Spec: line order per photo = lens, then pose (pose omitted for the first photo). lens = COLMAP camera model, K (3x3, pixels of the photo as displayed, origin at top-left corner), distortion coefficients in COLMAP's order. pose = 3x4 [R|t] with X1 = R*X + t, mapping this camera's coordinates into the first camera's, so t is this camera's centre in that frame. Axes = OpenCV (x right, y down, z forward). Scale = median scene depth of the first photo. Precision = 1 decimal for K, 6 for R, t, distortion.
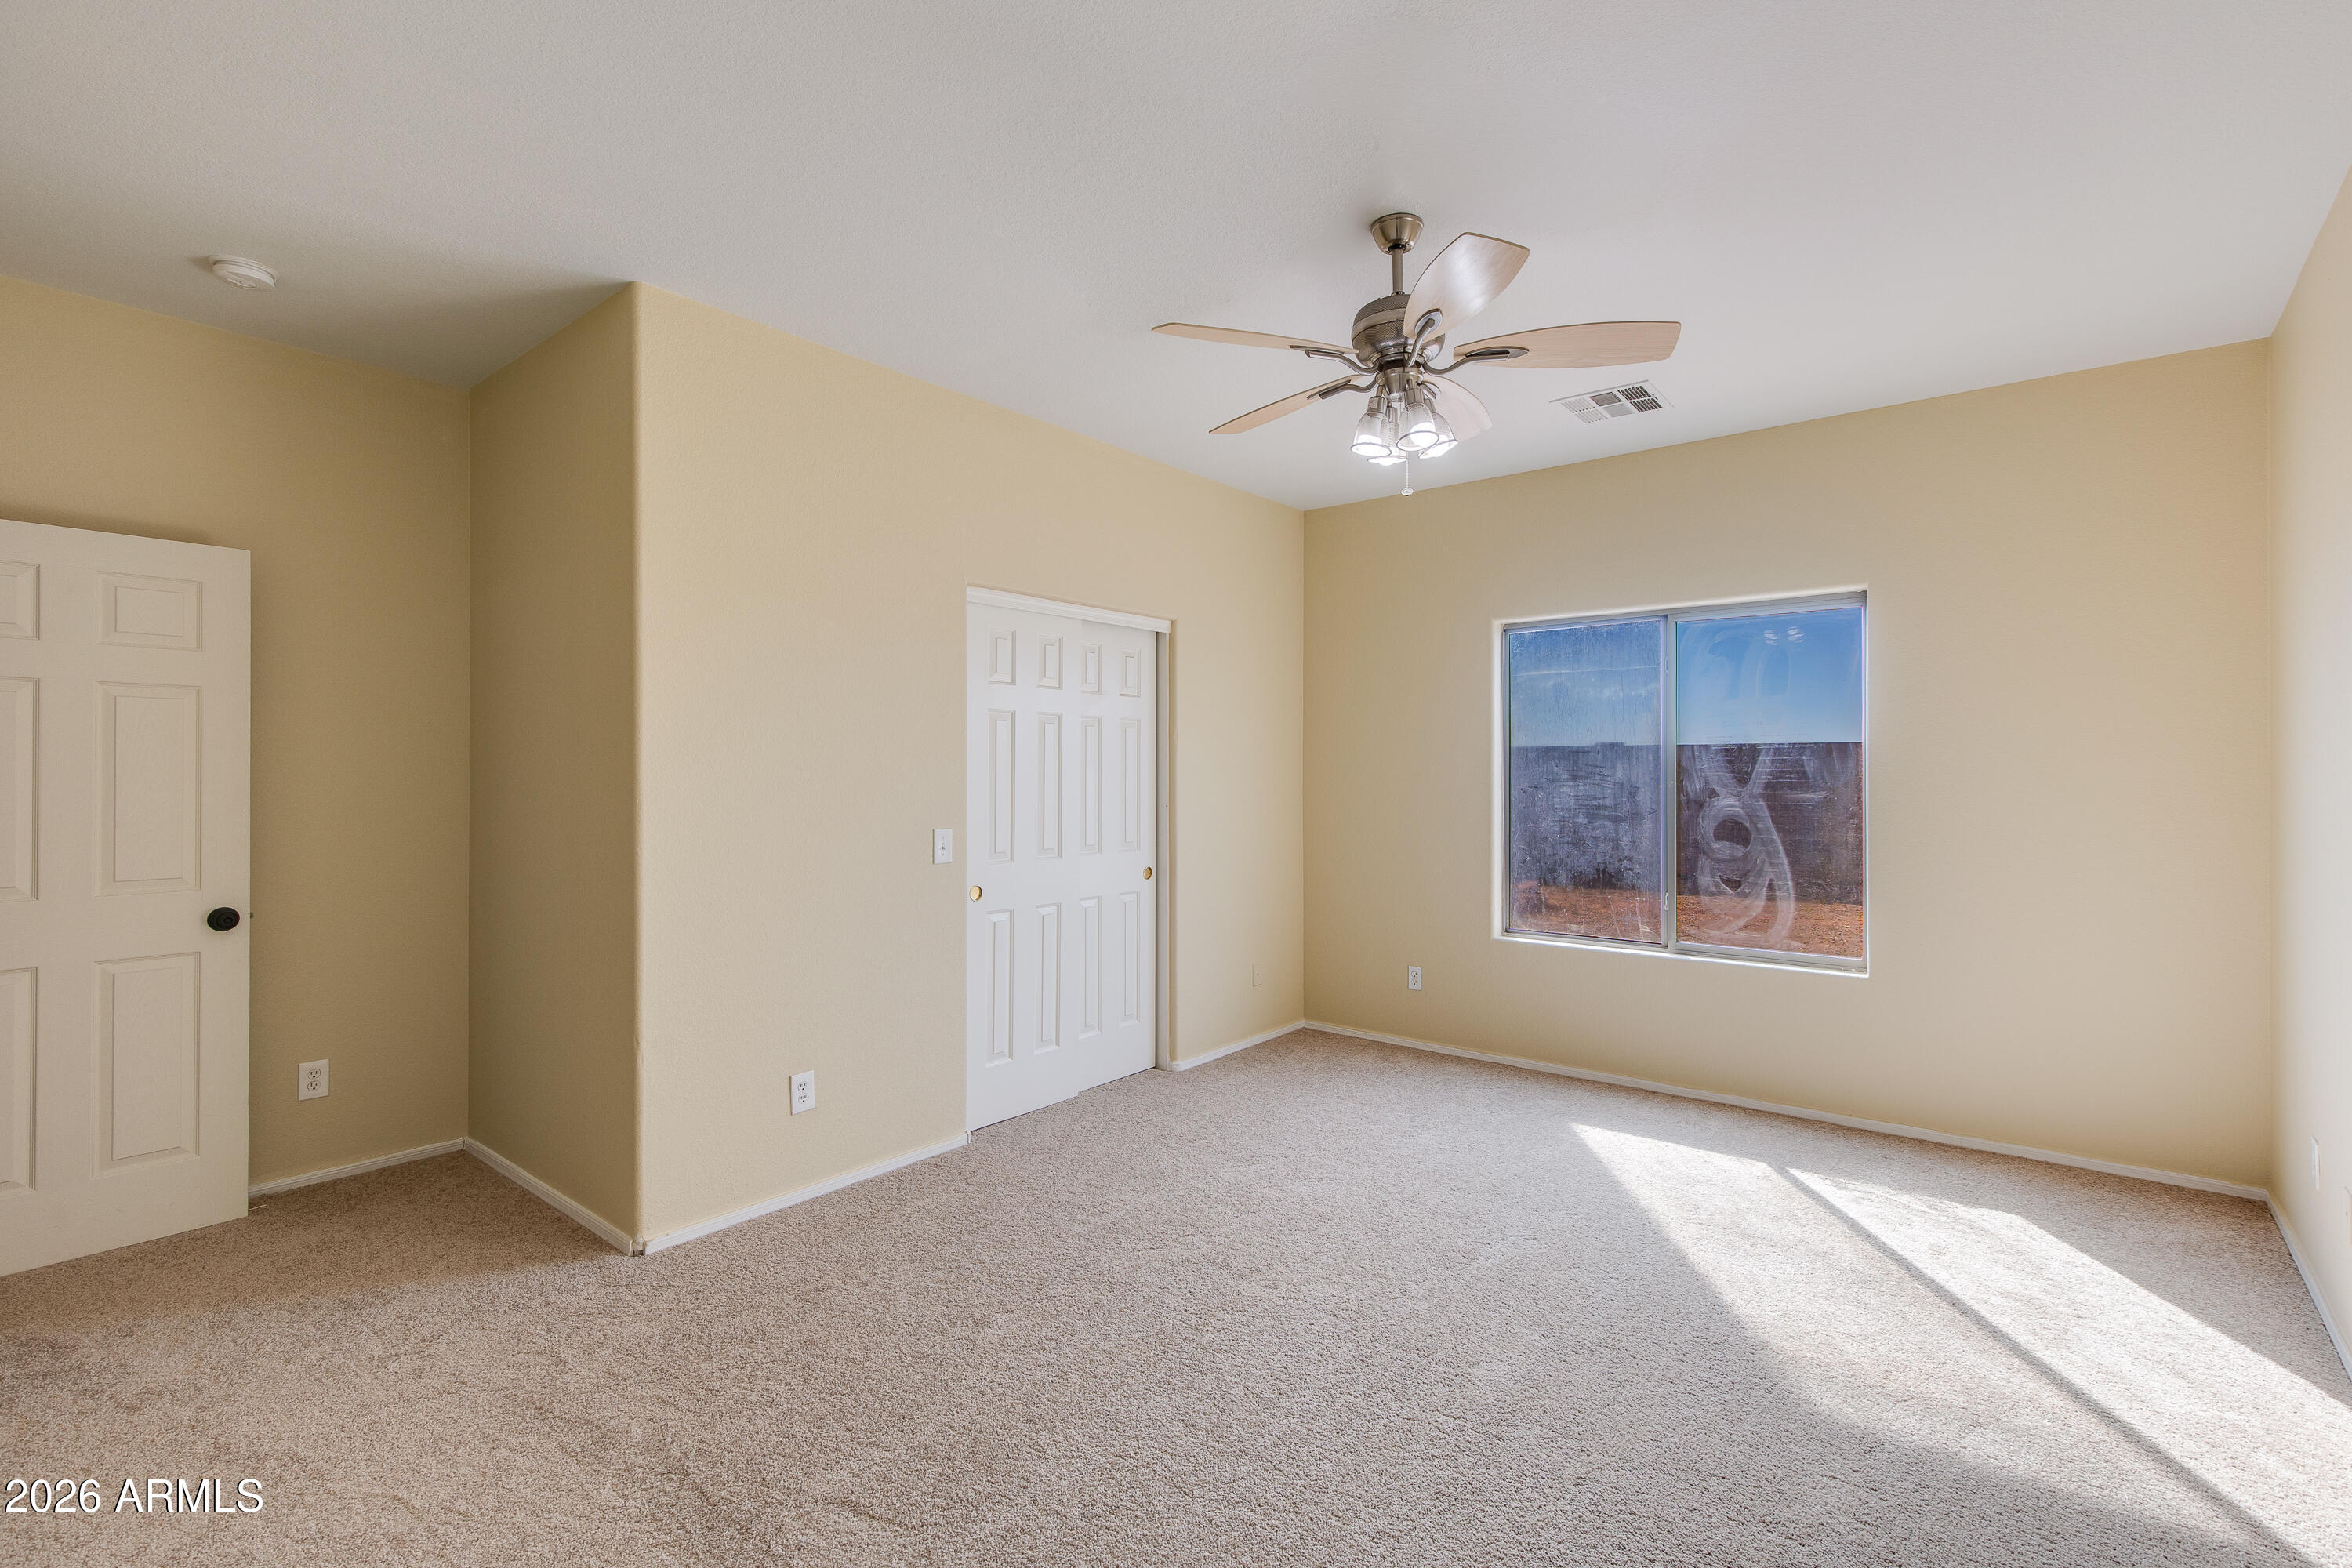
lens RADIAL K [[1076.0, 0, 1164.4], [0, 1076.0, 776.8], [0, 0, 1]] dist [0.003942, 0.001364]
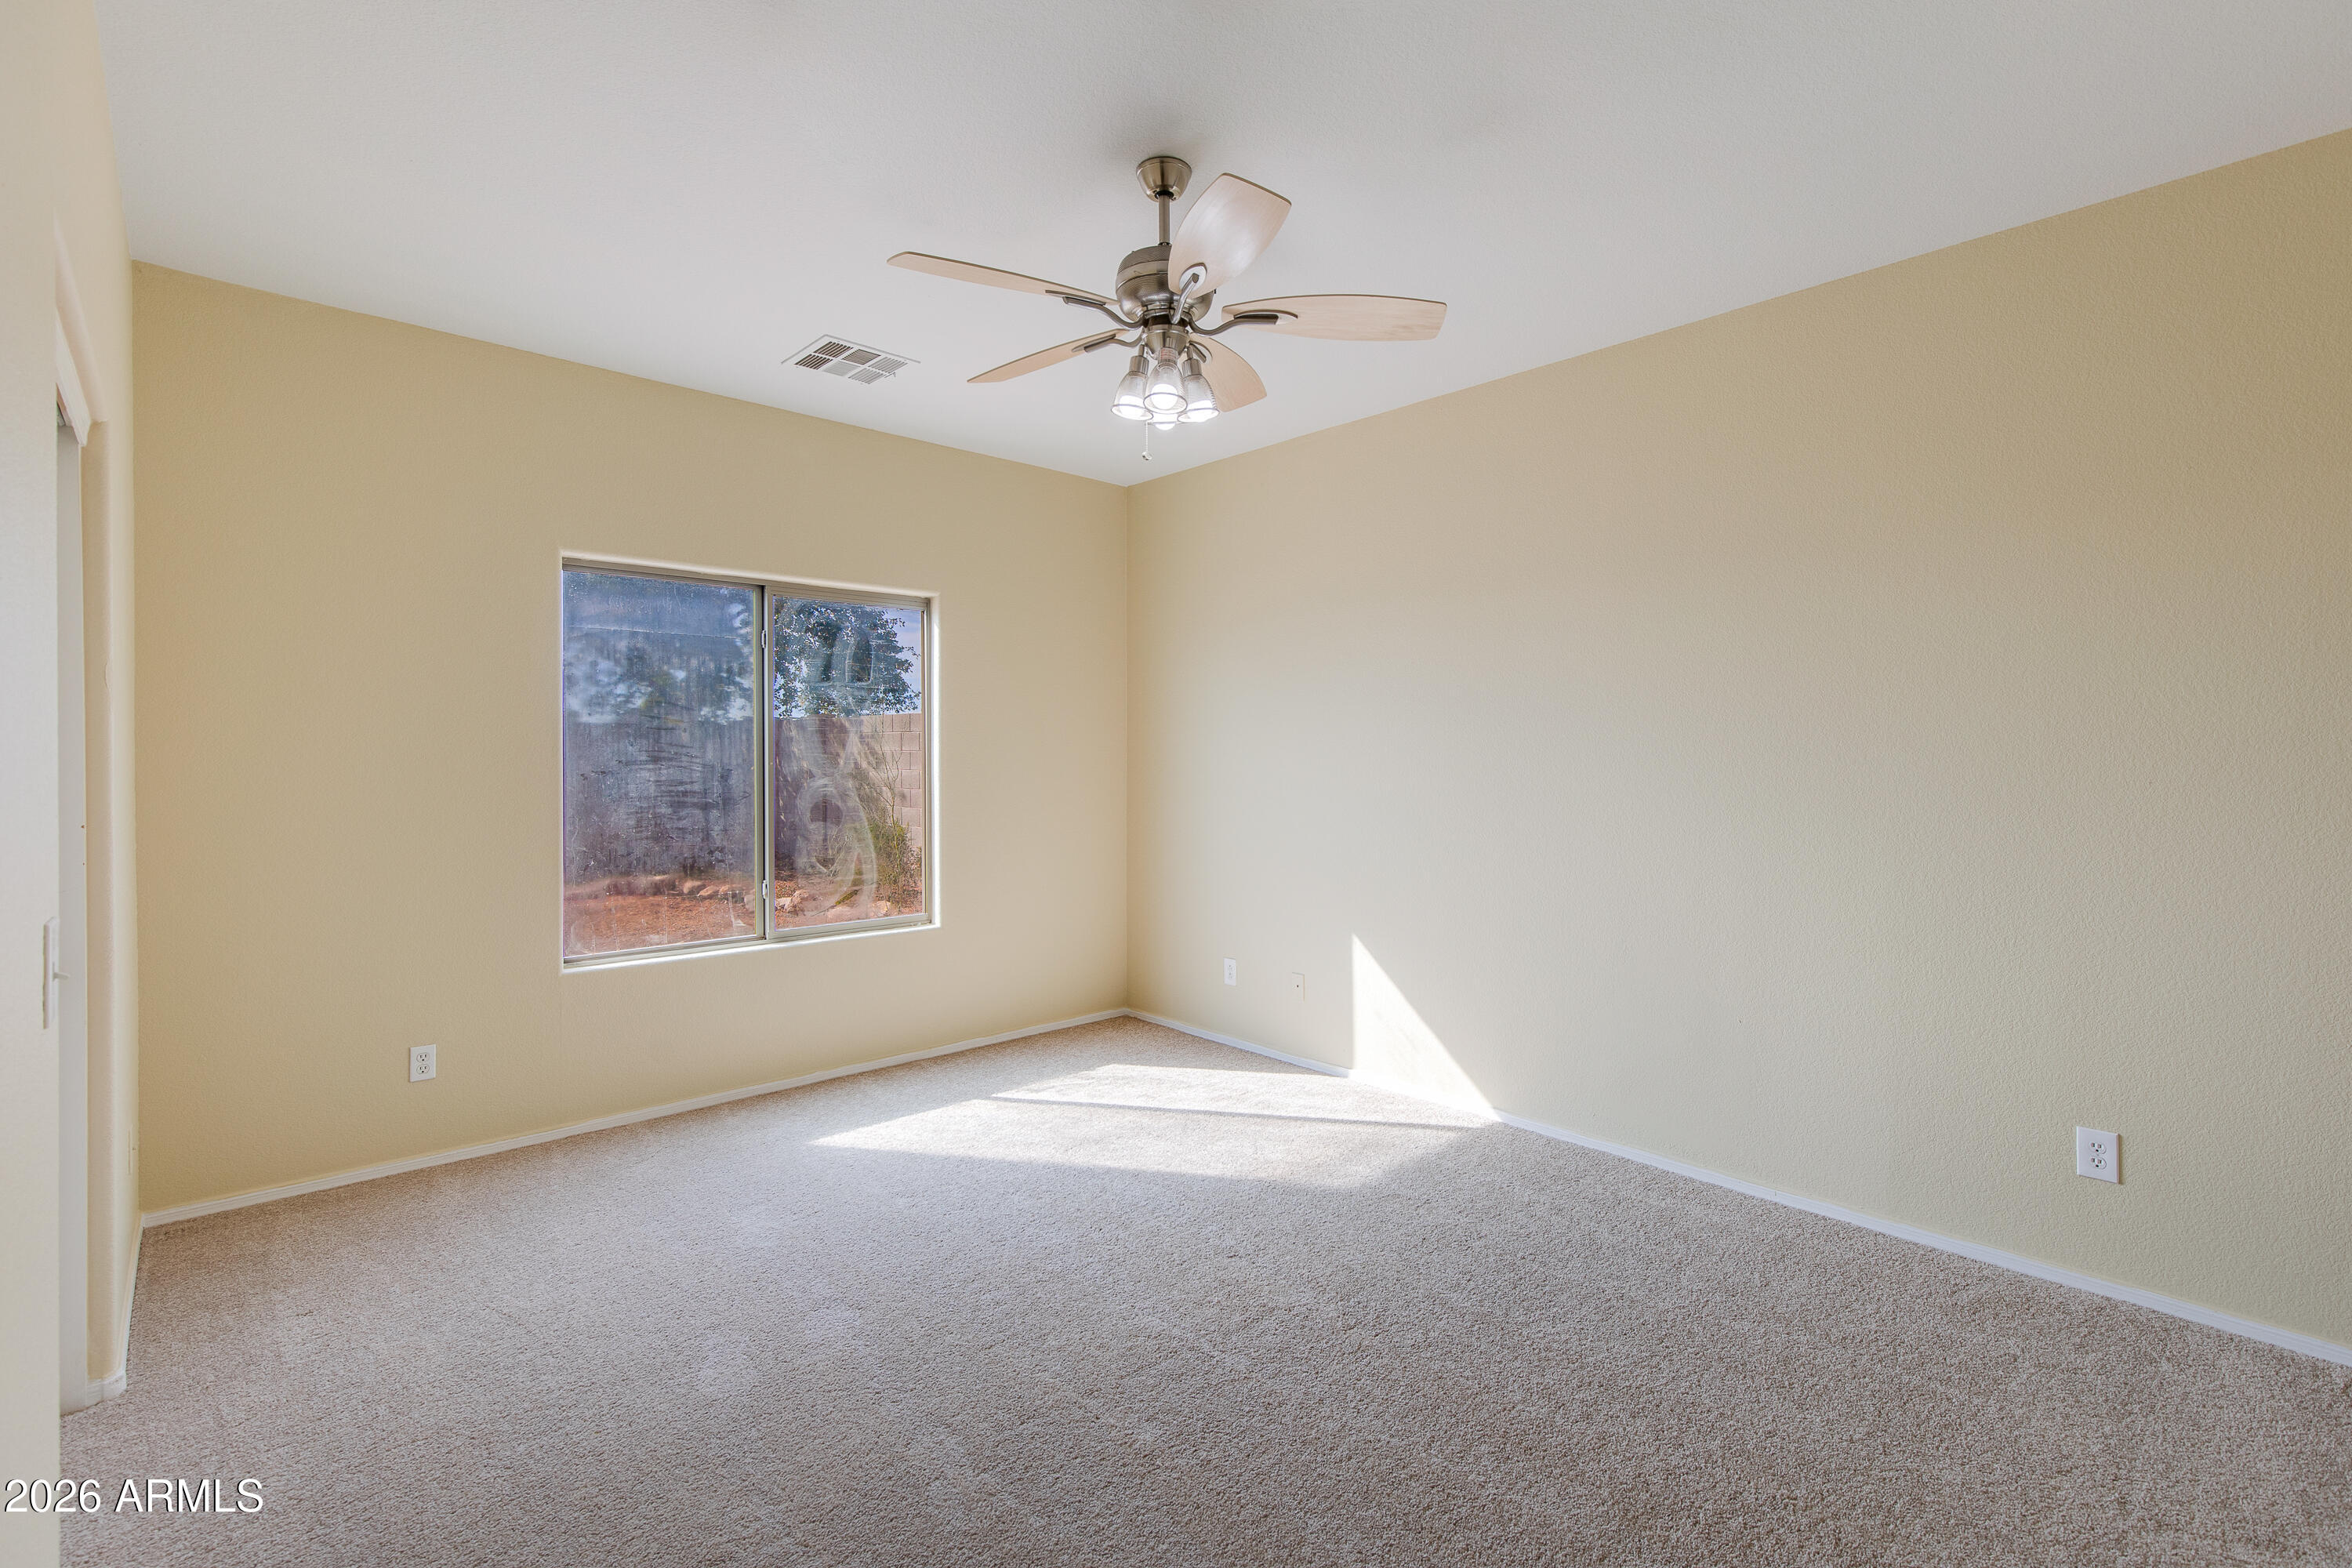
lens RADIAL K [[1076.0, 0, 1165.6], [0, 1076.0, 770.3], [0, 0, 1]] dist [0.003942, 0.001364]
pose [[0.125287, -0.007645, 0.992091, -0.433122], [0.011015, 0.999919, 0.006314, 0.008895], [-0.992059, 0.010137, 0.125361, 0.541486]]
